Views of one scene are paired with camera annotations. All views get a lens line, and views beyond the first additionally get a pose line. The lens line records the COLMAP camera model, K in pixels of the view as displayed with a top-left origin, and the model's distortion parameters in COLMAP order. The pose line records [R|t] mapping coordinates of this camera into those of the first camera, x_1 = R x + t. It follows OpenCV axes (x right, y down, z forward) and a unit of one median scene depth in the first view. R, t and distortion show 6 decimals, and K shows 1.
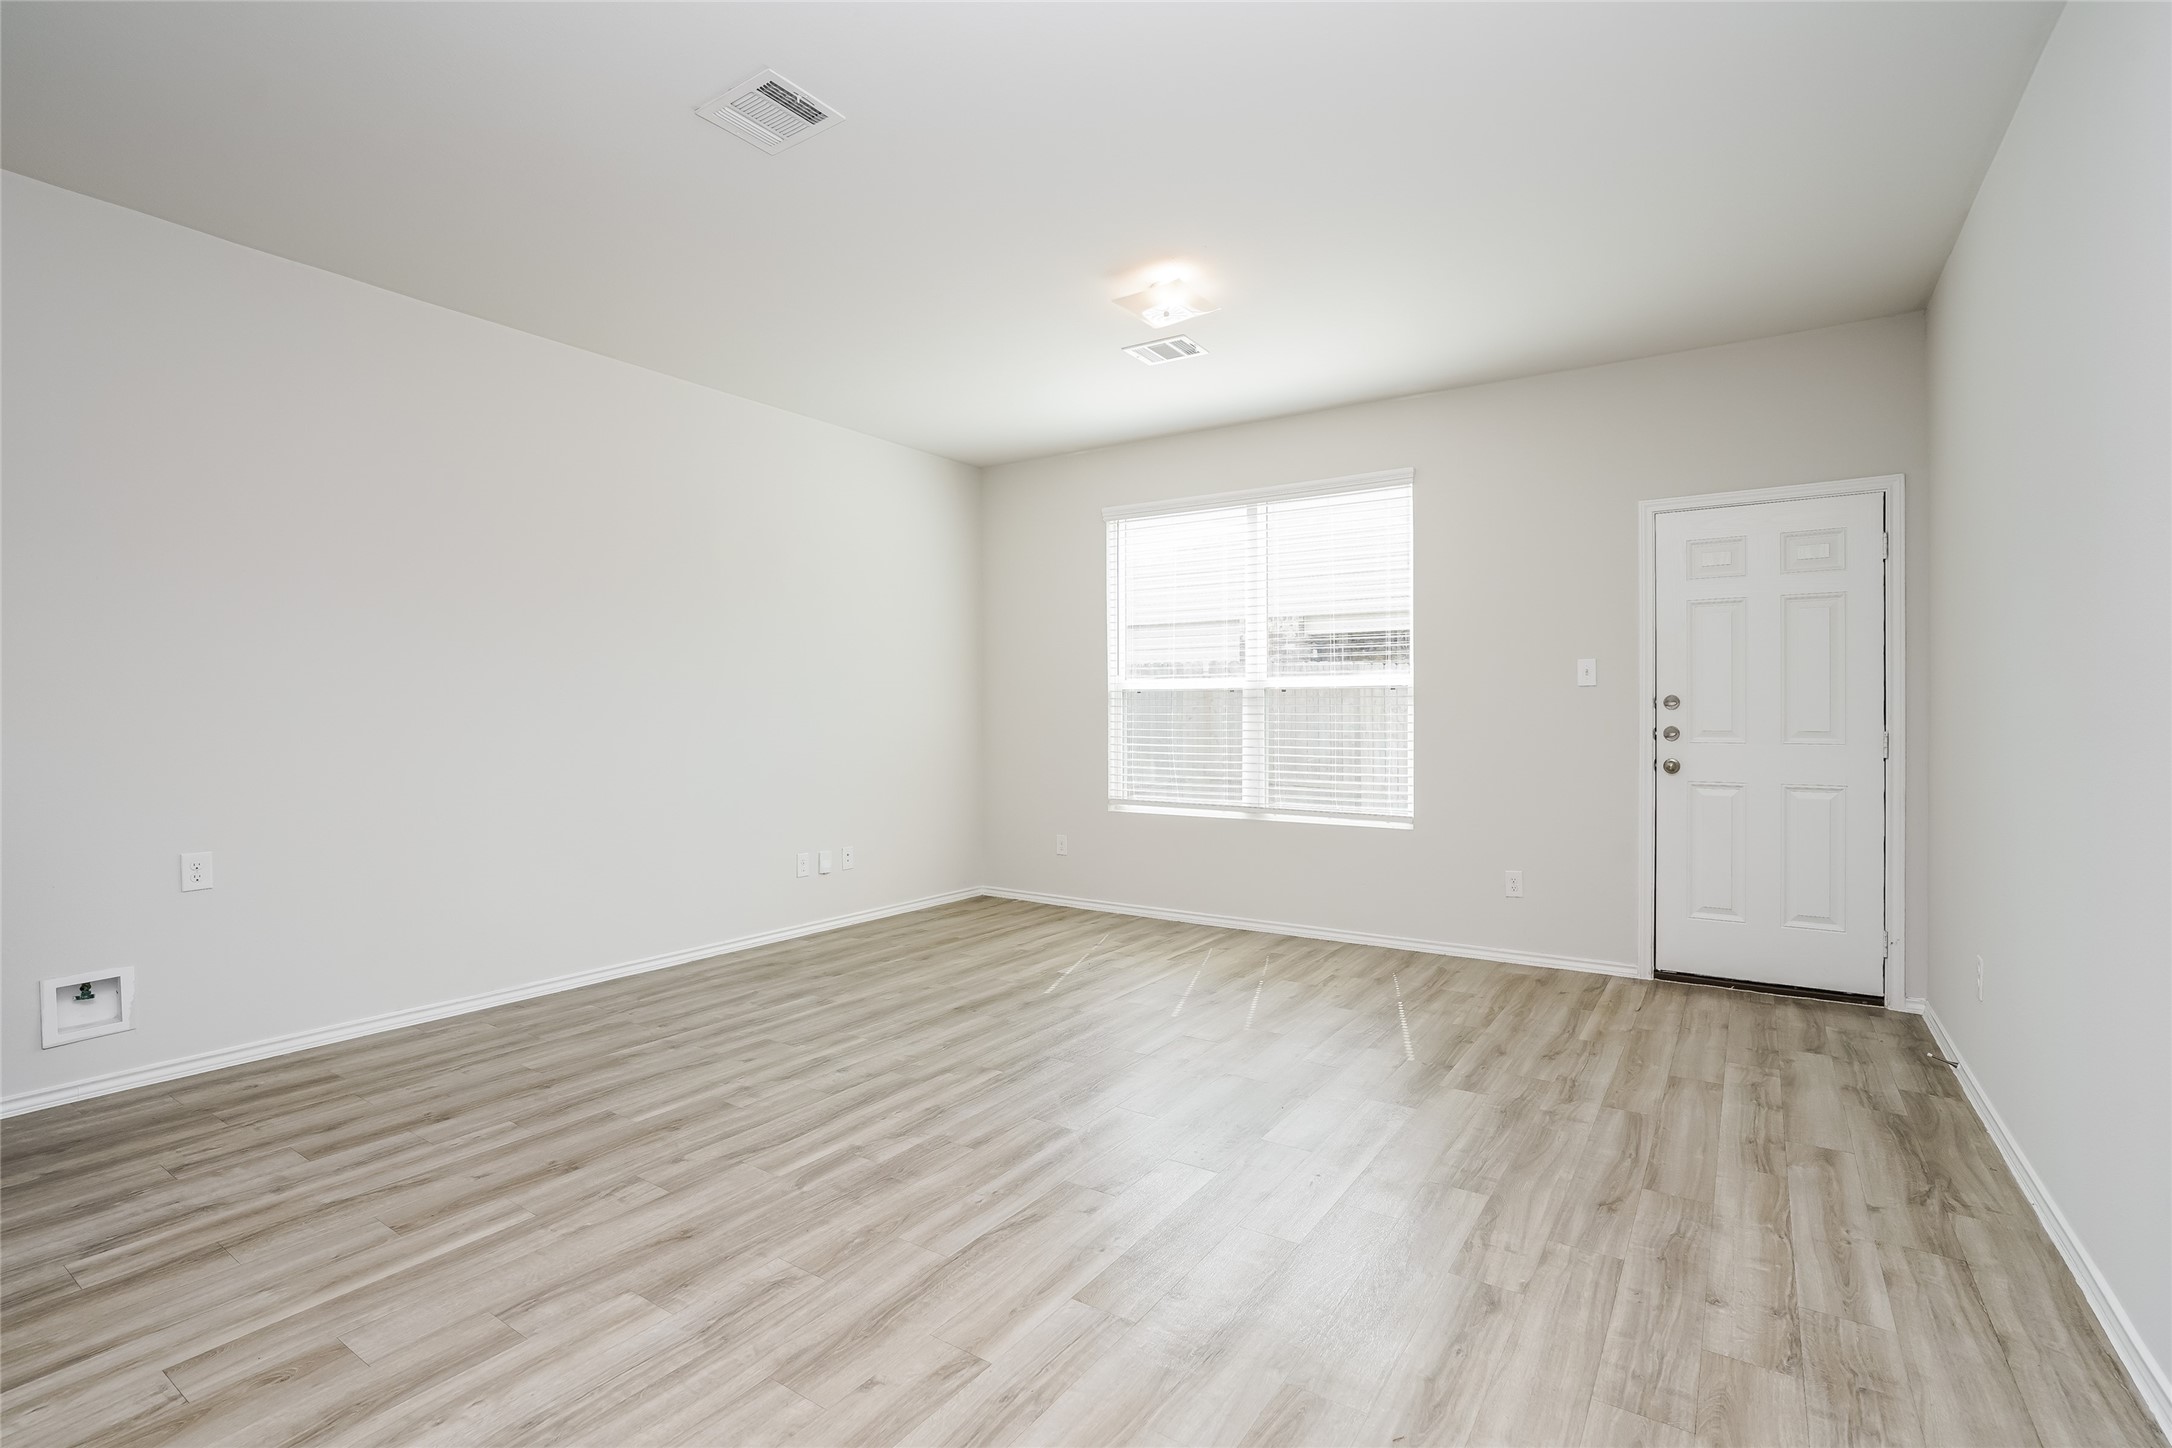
lens RADIAL K [[1019.0, 0, 1086.0], [0, 1019.0, 724.0], [0, 0, 1]] dist [-0.001932, 0.020606]
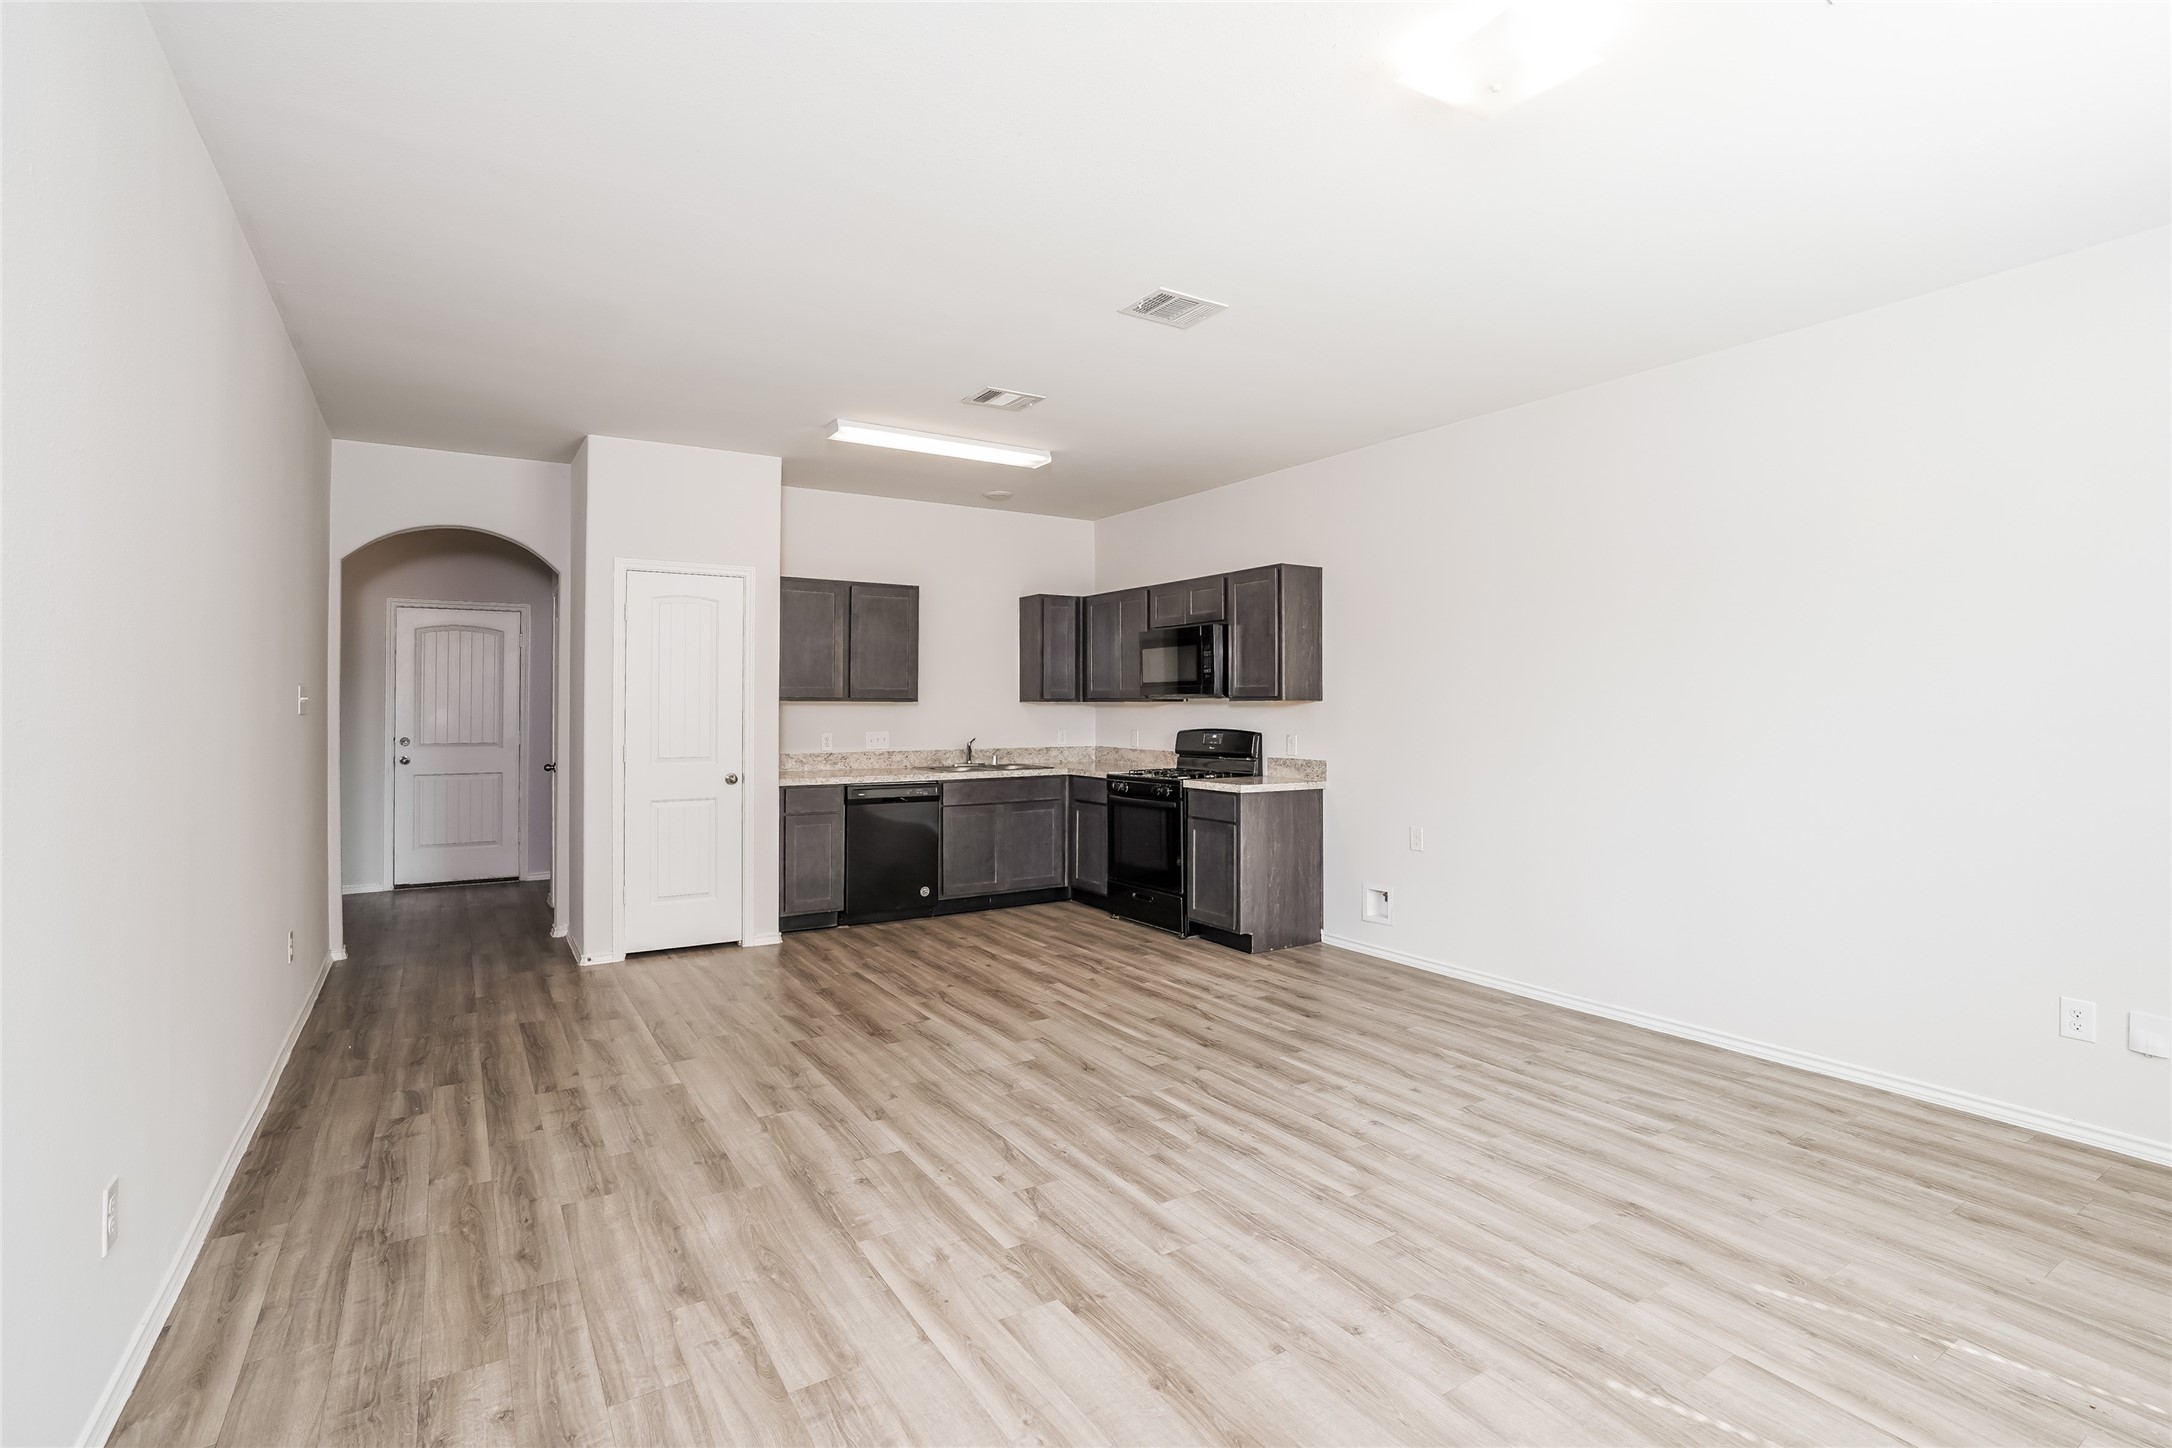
lens RADIAL K [[1019.0, 0, 1086.0], [0, 1019.0, 724.0], [0, 0, 1]] dist [-0.001932, 0.020606]
pose [[-0.413096, 0.006904, -0.910661, 1.029525], [0.000238, 0.999972, 0.007473, -0.068451], [0.910687, 0.002870, -0.413086, 1.546735]]
